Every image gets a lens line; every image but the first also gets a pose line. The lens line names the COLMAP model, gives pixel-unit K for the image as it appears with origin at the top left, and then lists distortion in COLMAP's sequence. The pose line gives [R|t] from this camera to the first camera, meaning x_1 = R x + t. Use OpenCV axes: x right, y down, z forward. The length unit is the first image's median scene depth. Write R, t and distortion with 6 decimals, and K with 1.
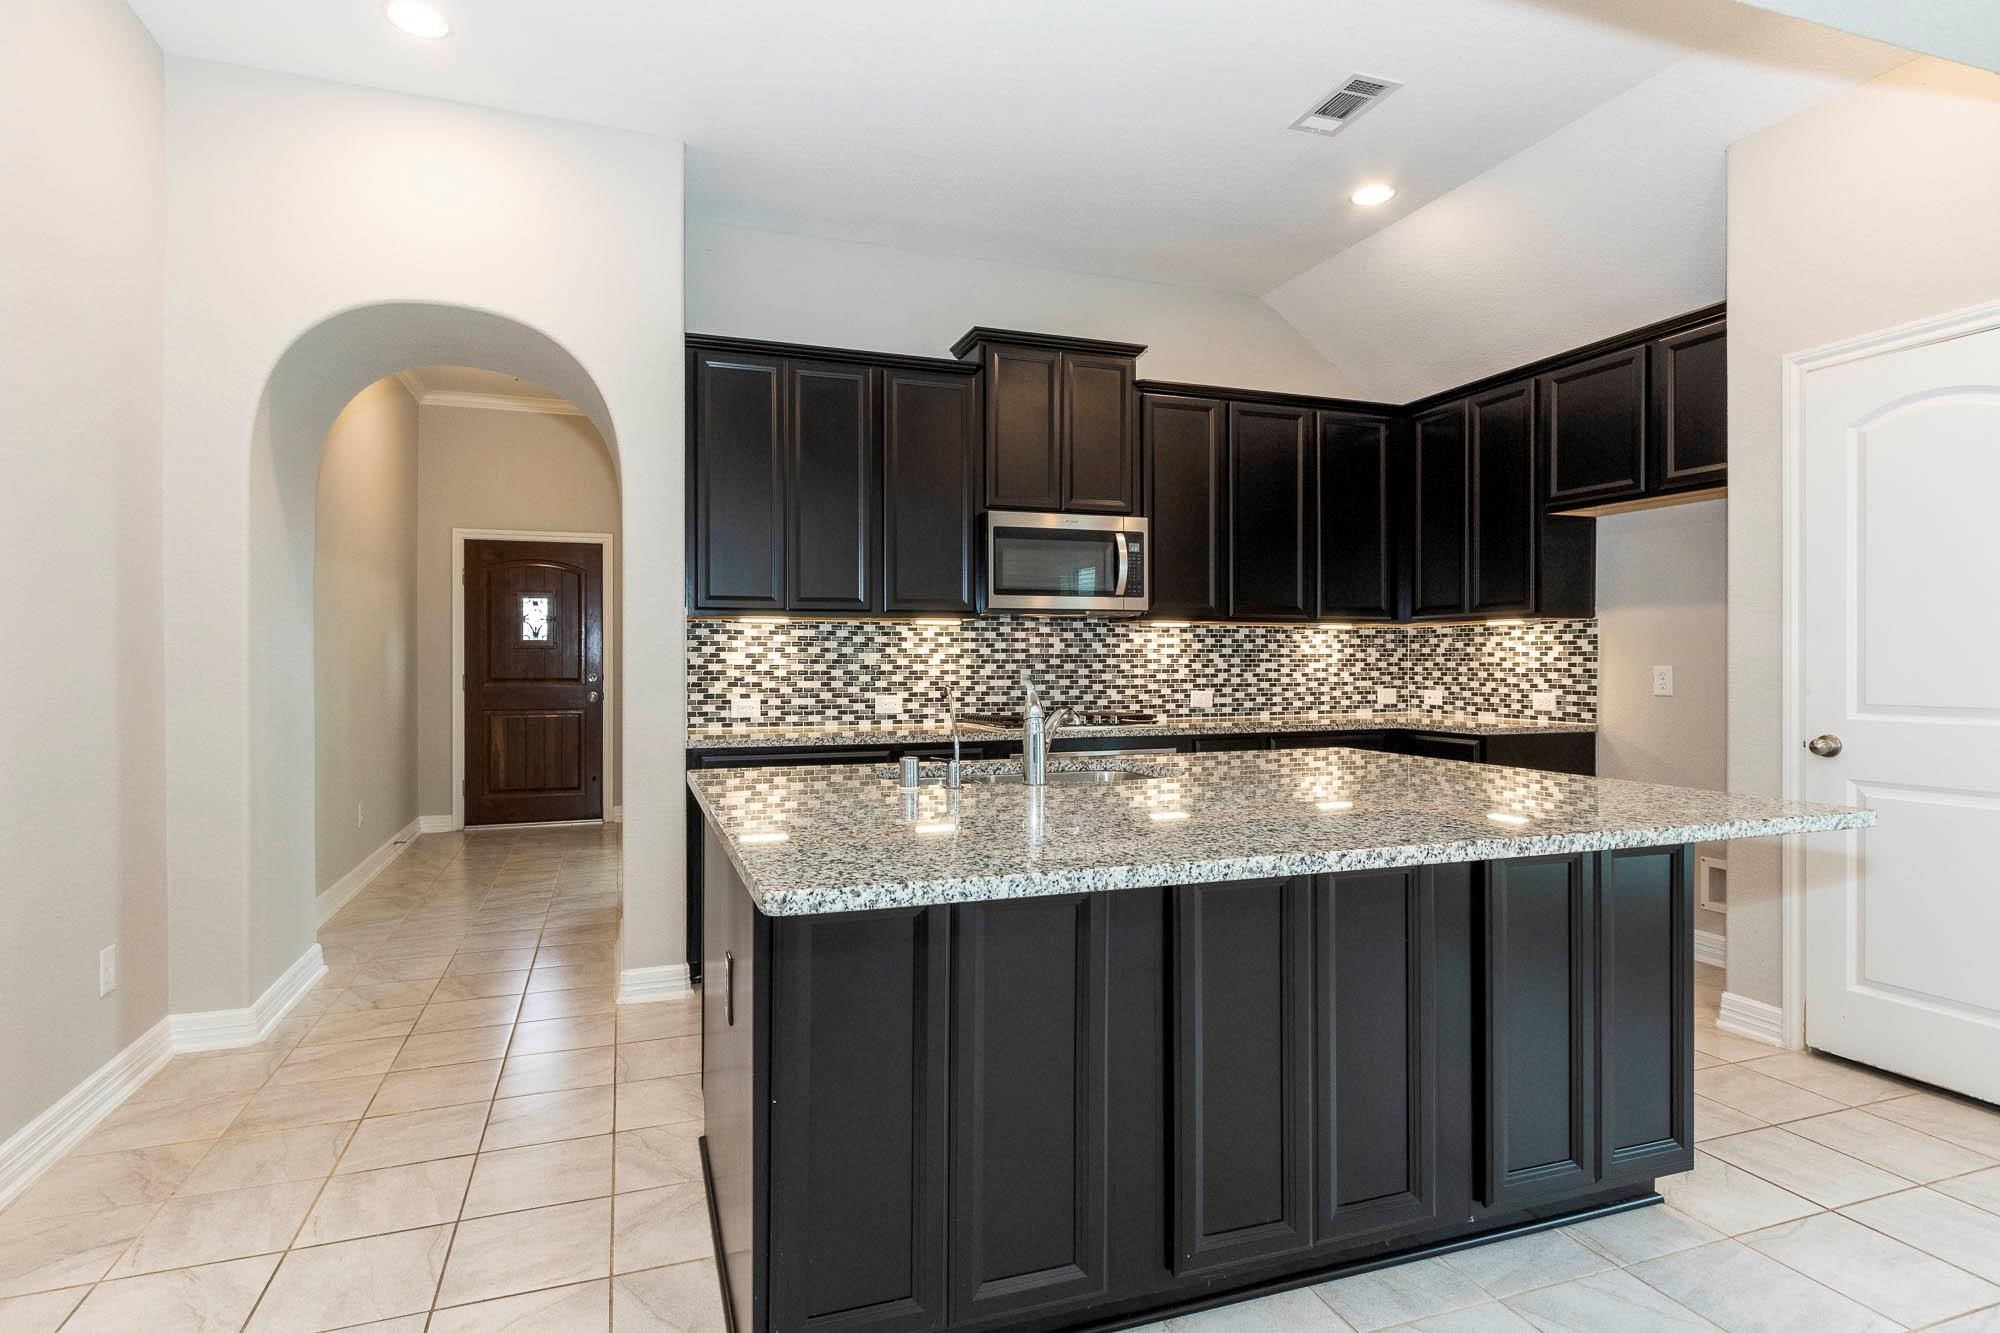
lens RADIAL K [[1030.2, 0, 950.2], [0, 1030.2, 669.0], [0, 0, 1]] dist [0.017388, 0.000104]
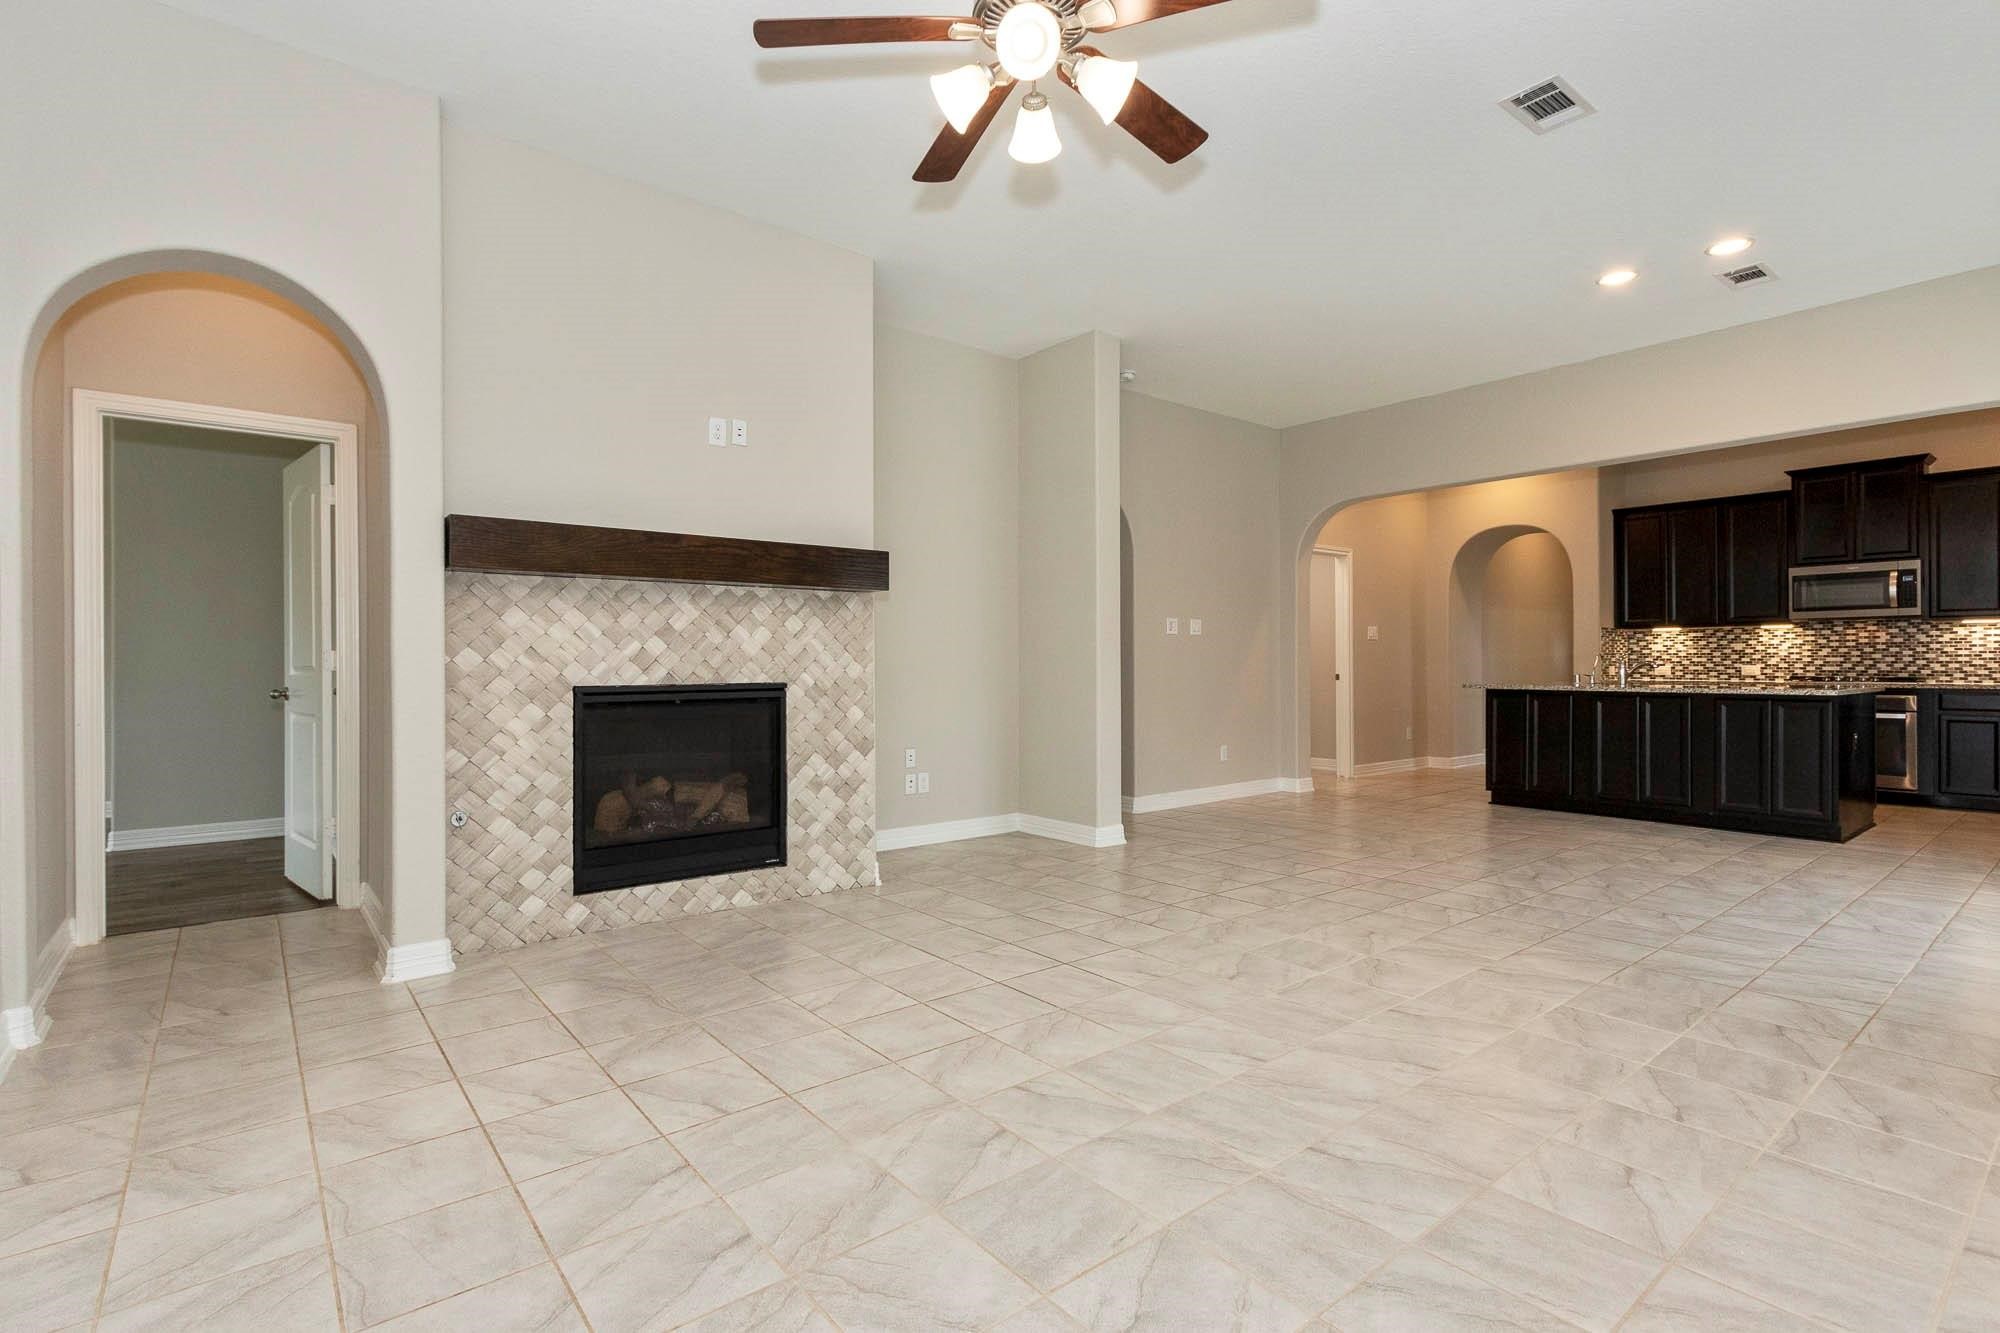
lens RADIAL K [[925.1, 0, 997.1], [0, 925.1, 662.2], [0, 0, 1]] dist [0.001599, 0.000180]
pose [[0.347548, 0.001415, -0.937661, 1.047897], [-0.003354, 0.999994, 0.000266, 0.023096], [0.937656, 0.003053, 0.347551, -0.899443]]
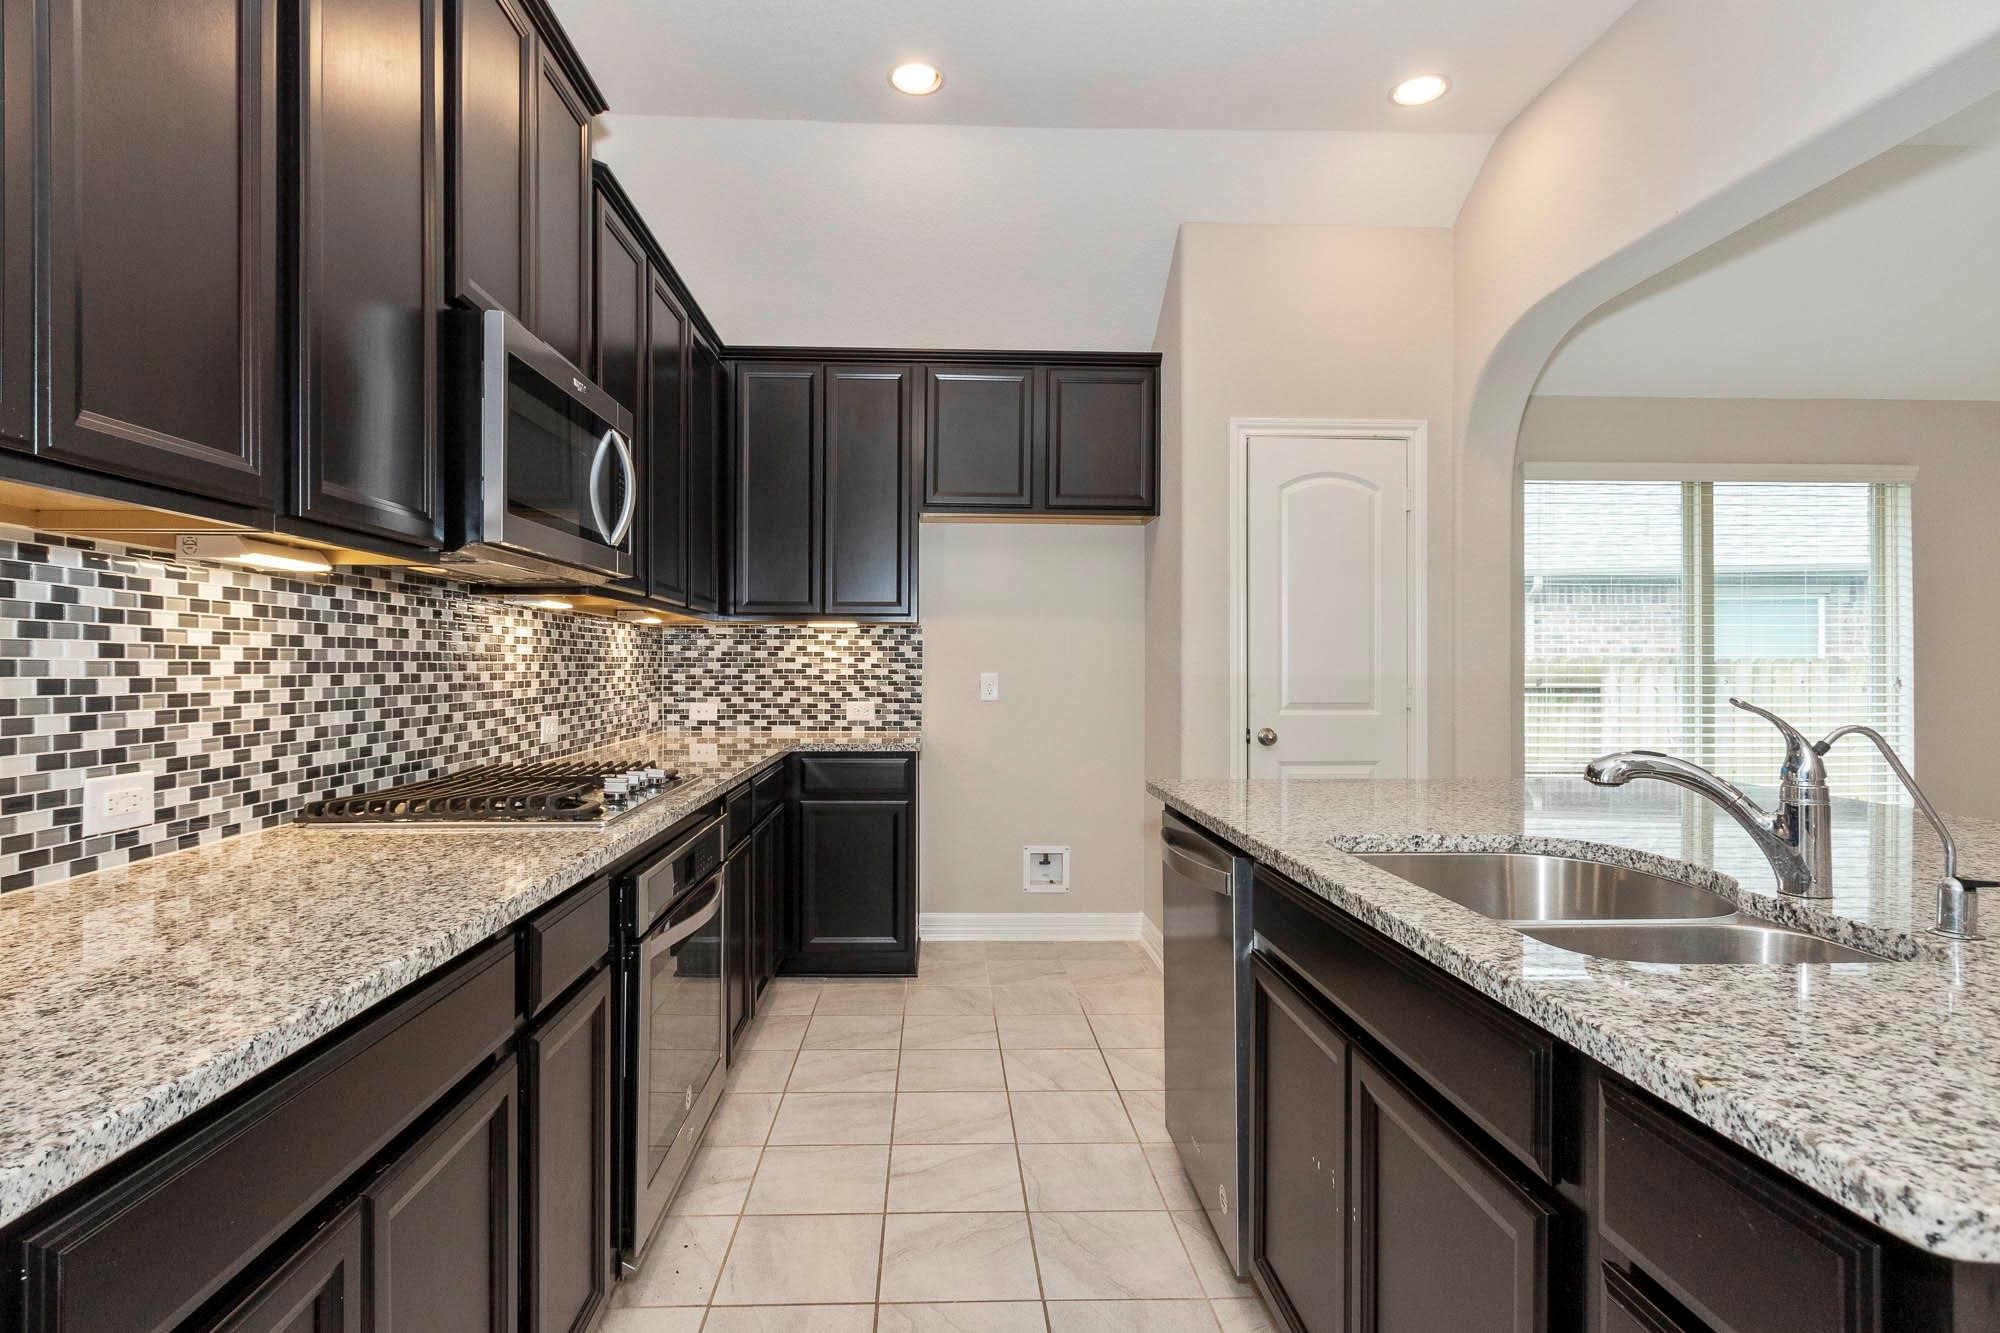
lens RADIAL K [[1030.2, 0, 991.5], [0, 1030.2, 667.4], [0, 0, 1]] dist [0.017388, 0.000104]
pose [[0.279181, 0.000902, 0.960238, -0.288801], [0.003082, 0.999994, -0.001835, -0.005906], [-0.960233, 0.003471, 0.279177, 0.632409]]
